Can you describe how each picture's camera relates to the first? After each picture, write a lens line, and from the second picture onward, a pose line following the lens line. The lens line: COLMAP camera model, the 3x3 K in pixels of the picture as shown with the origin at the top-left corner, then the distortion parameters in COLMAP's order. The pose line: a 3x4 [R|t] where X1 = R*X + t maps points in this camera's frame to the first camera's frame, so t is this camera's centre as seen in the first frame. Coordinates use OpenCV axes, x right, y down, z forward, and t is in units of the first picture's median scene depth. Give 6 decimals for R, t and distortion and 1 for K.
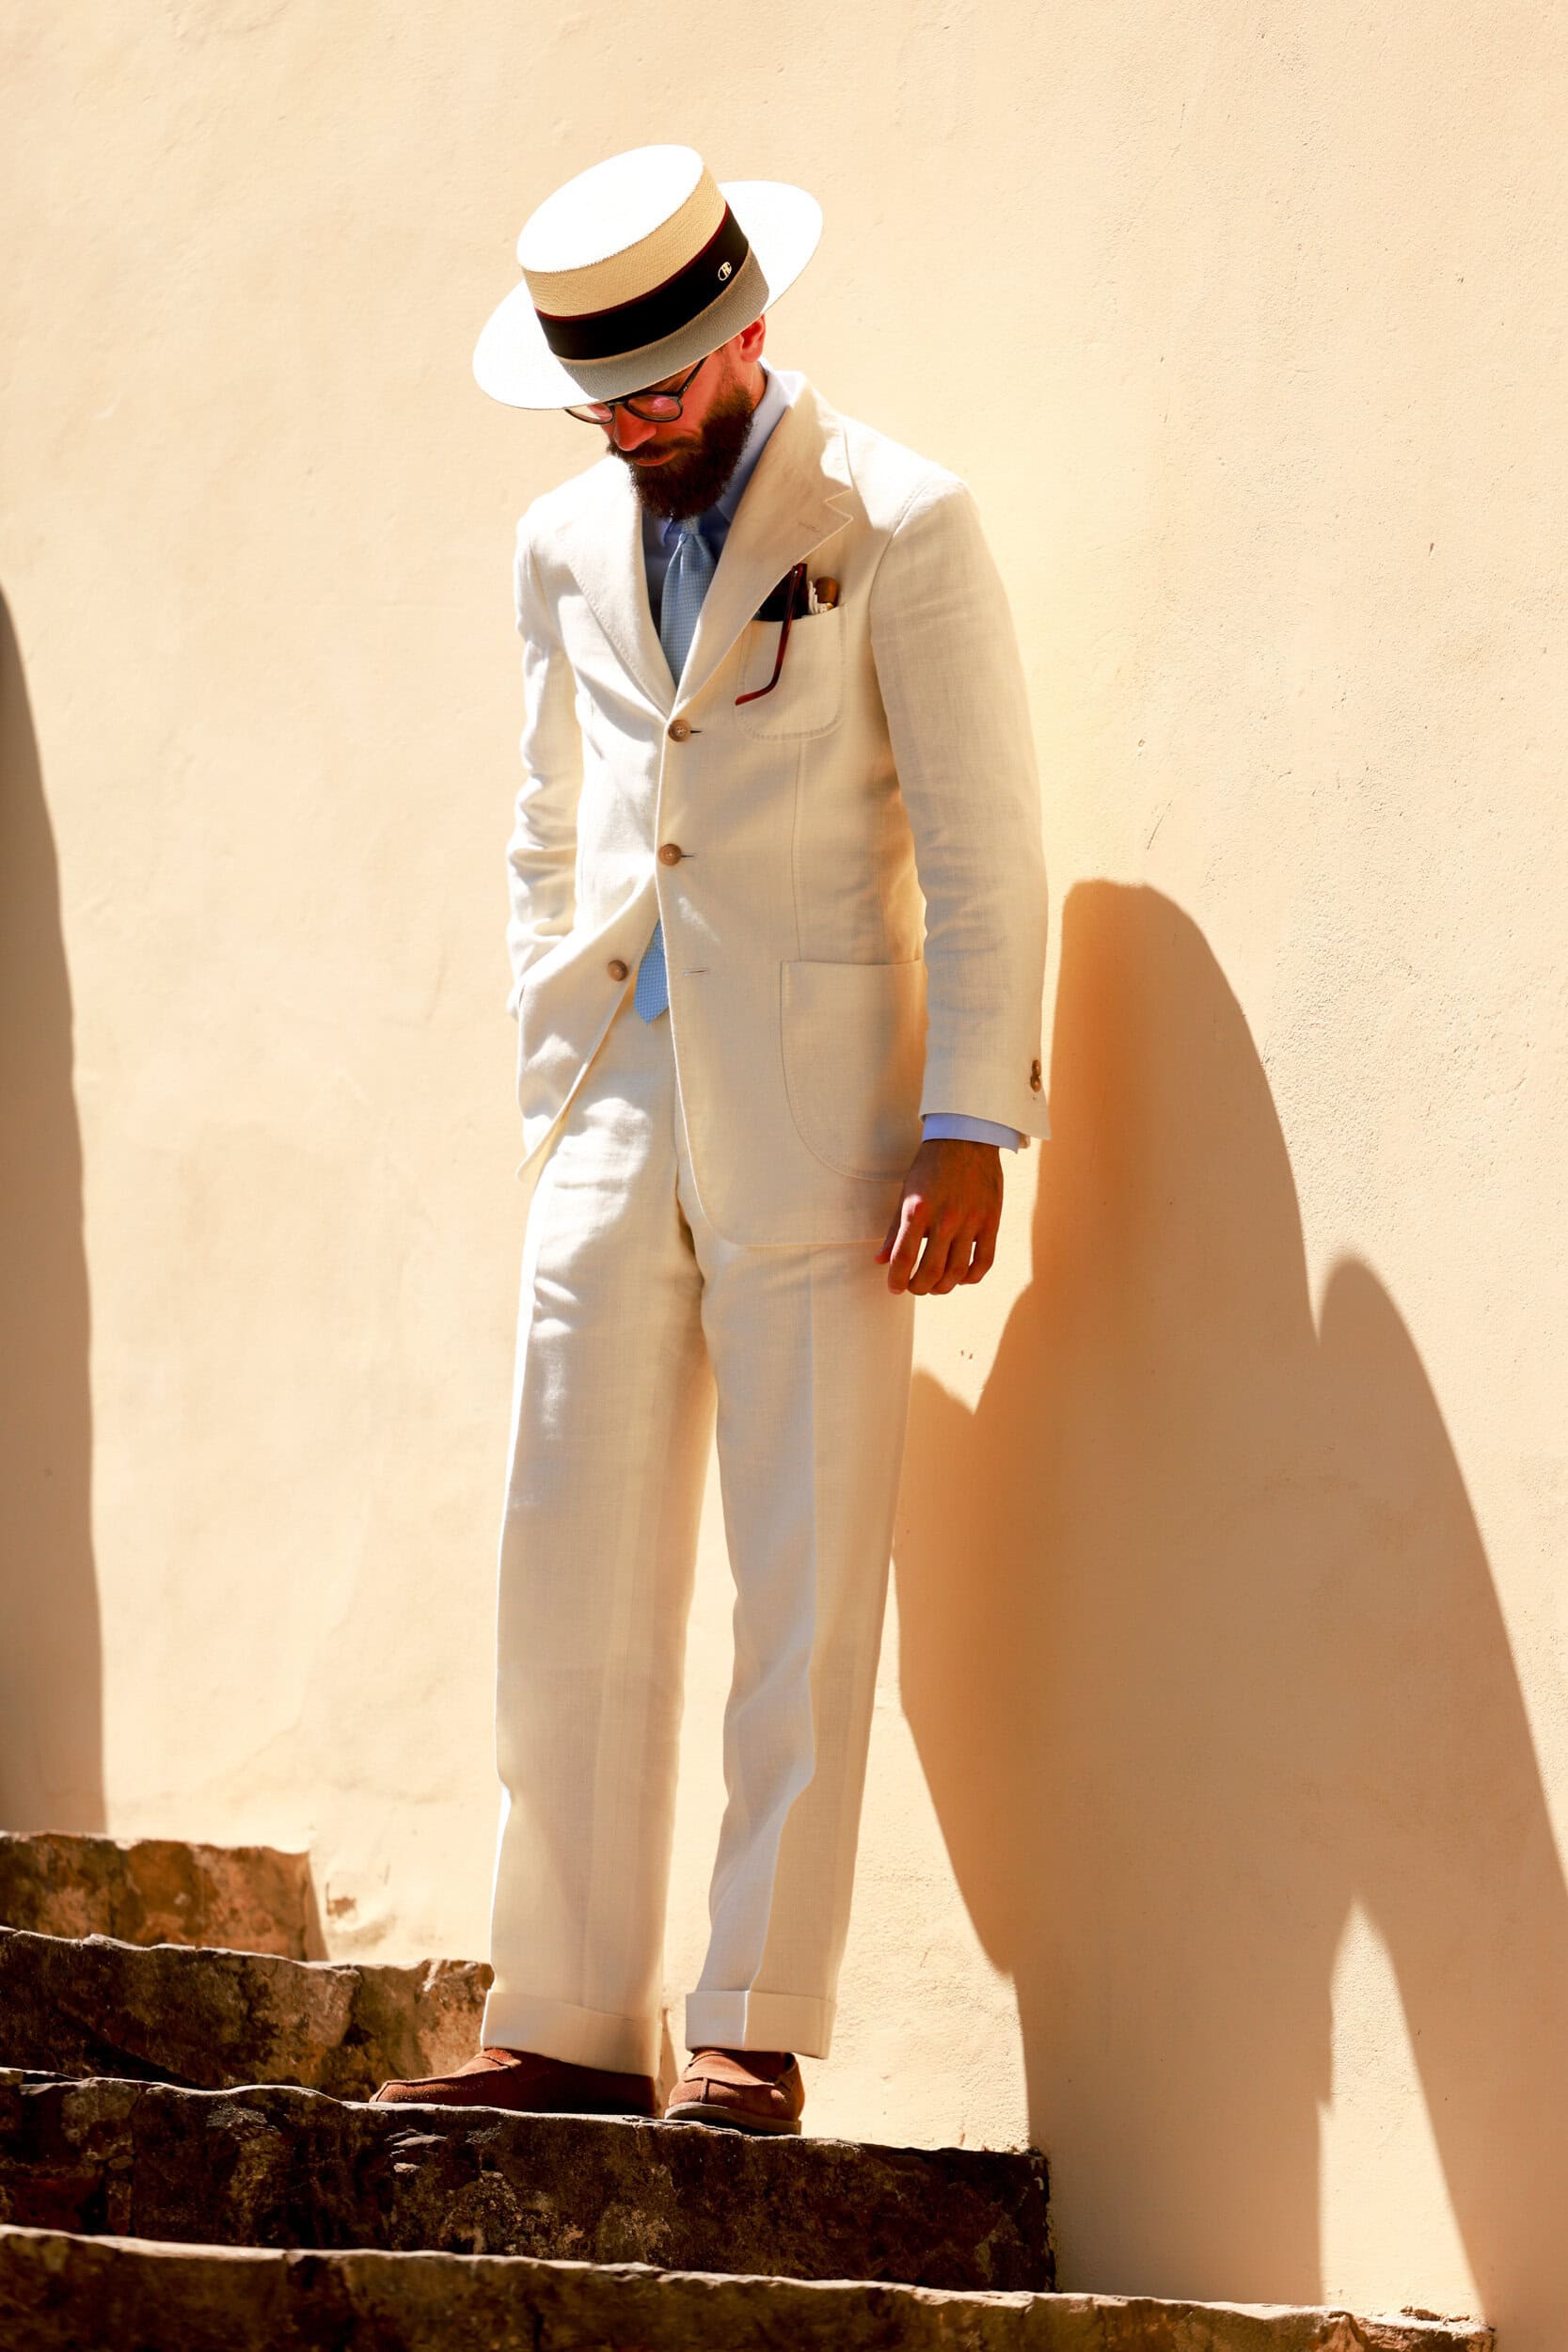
lens RADIAL K [[8485.9, 0, 784.0], [0, 8485.9, 1176.0], [0, 0, 1]] dist [-0.042567, -1.634115]
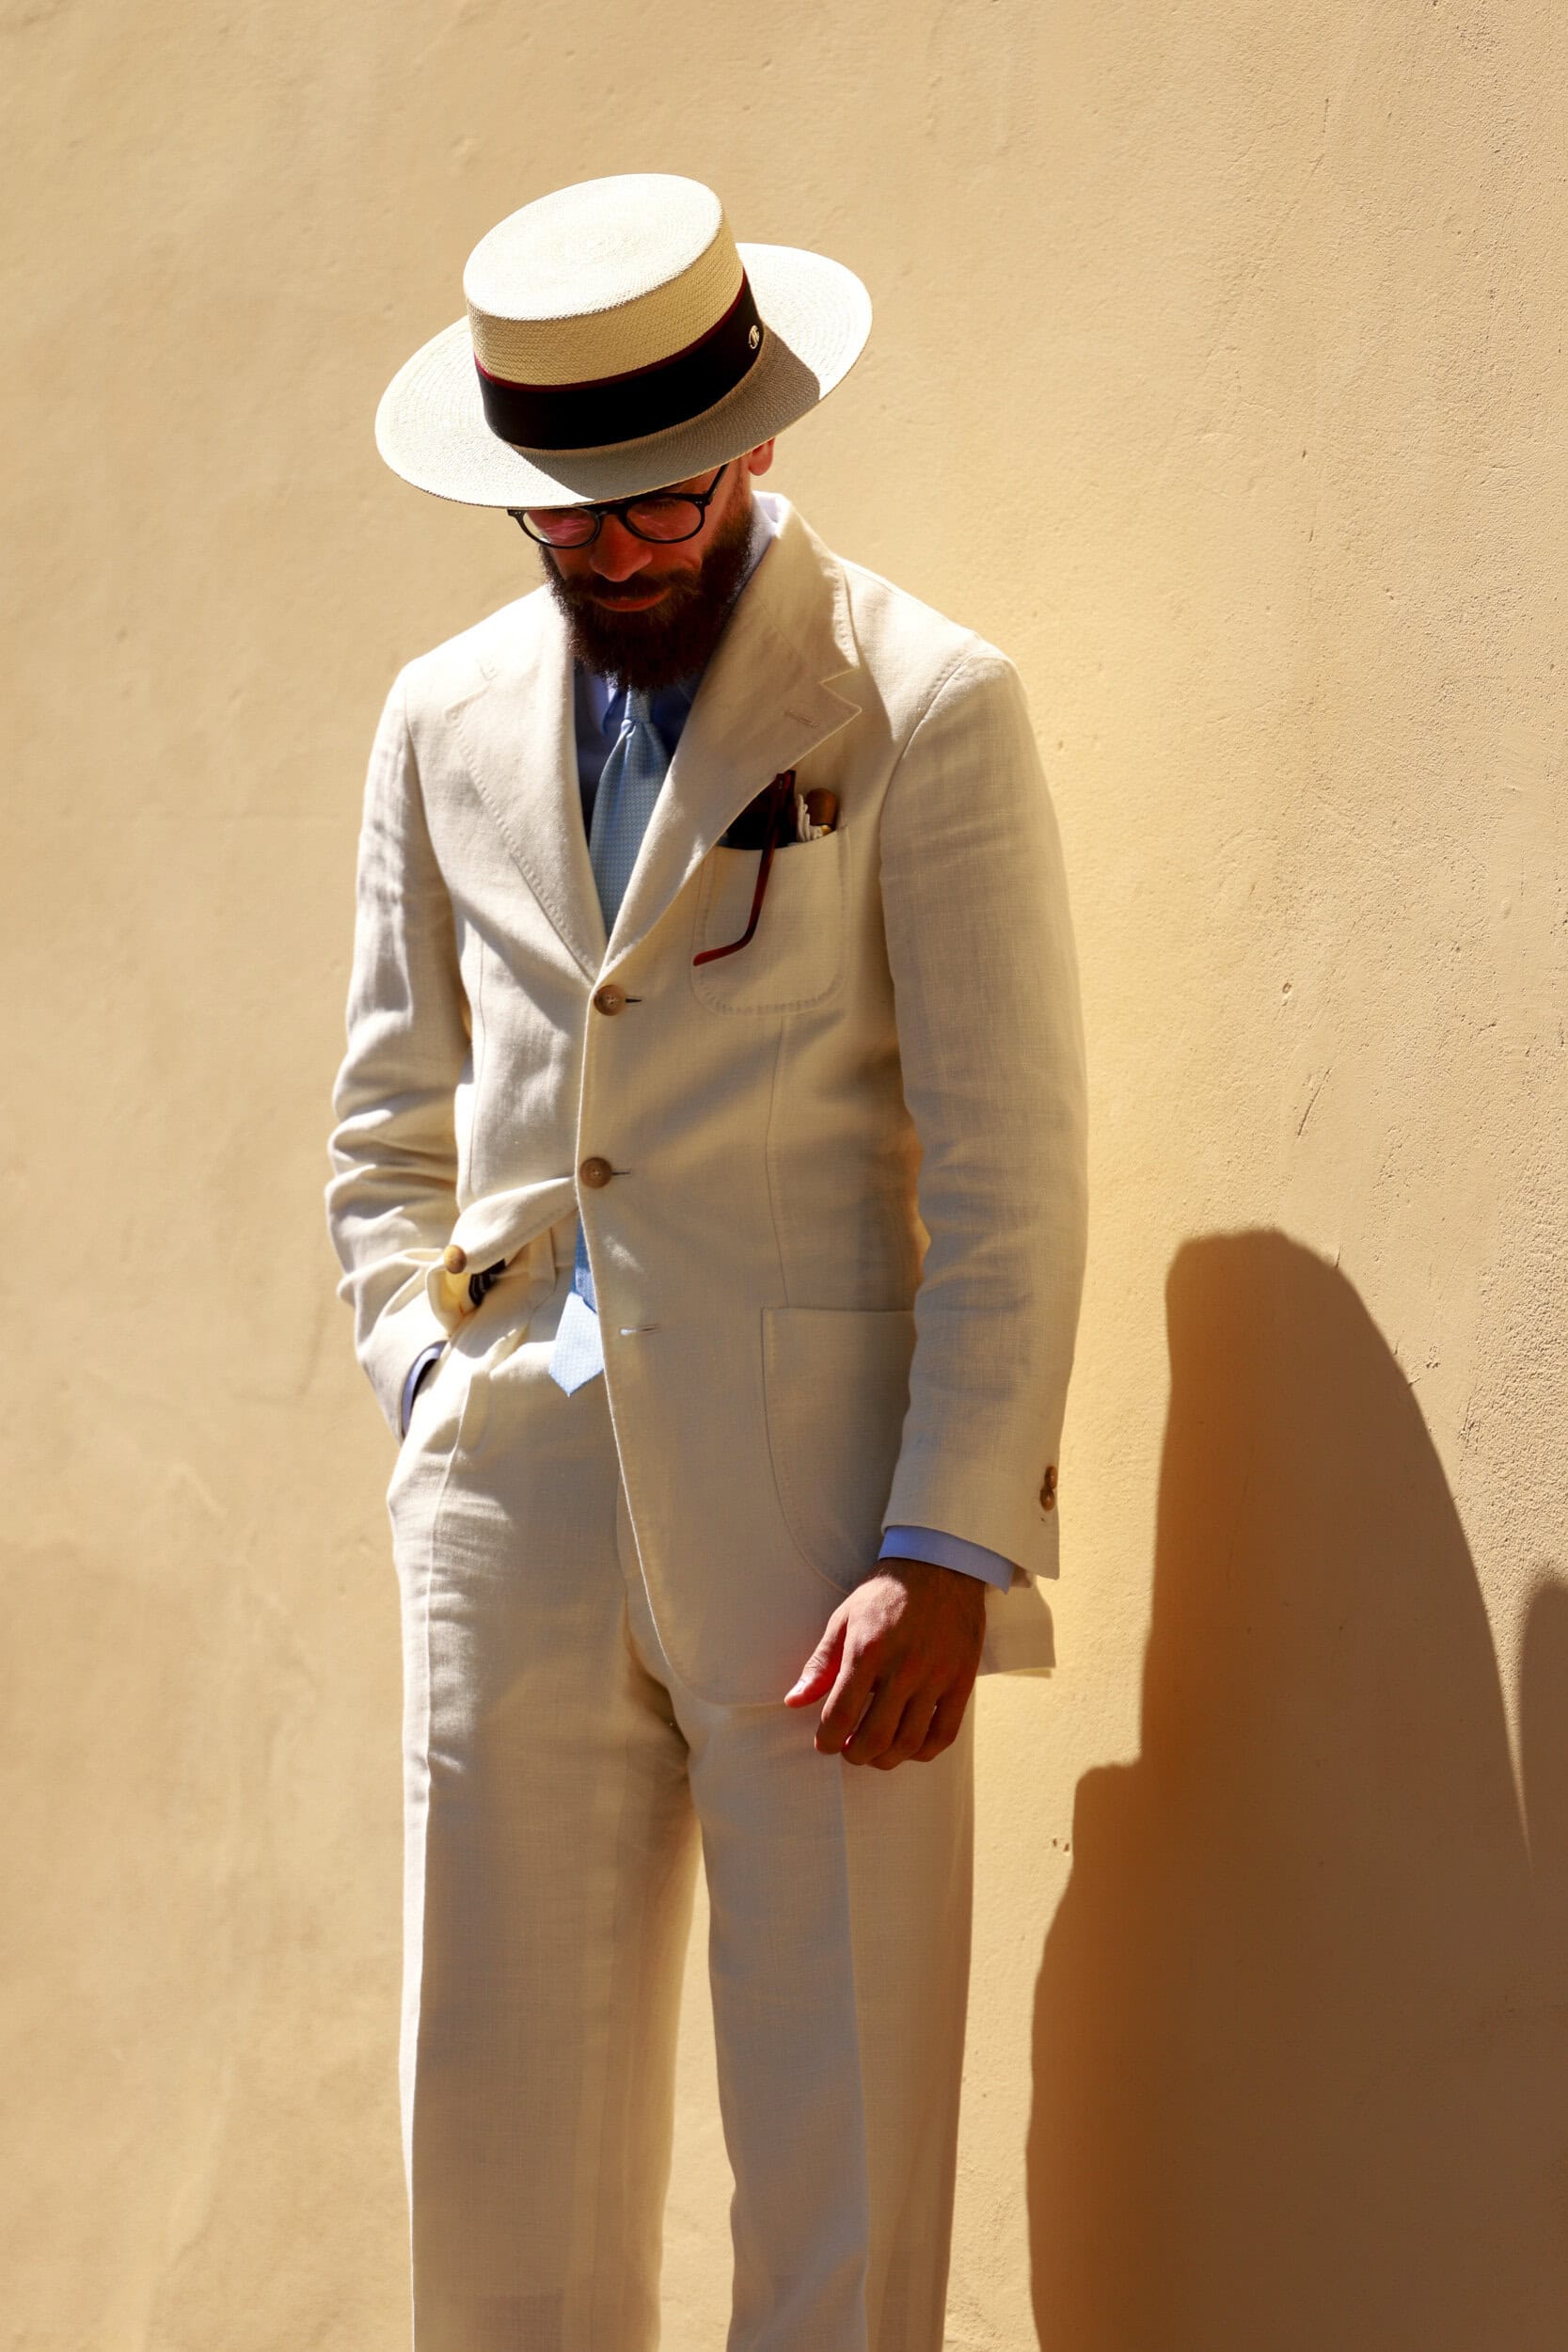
lens RADIAL K [[10175.9, 0, 784.0], [0, 10175.9, 1176.0], [0, 0, 1]] dist [0.212843, -10.451895]
pose [[0.999662, -0.020792, 0.015578, -0.013169], [0.021470, 0.998769, -0.044712, 0.002383], [-0.014630, 0.045031, 0.998878, 0.128222]]
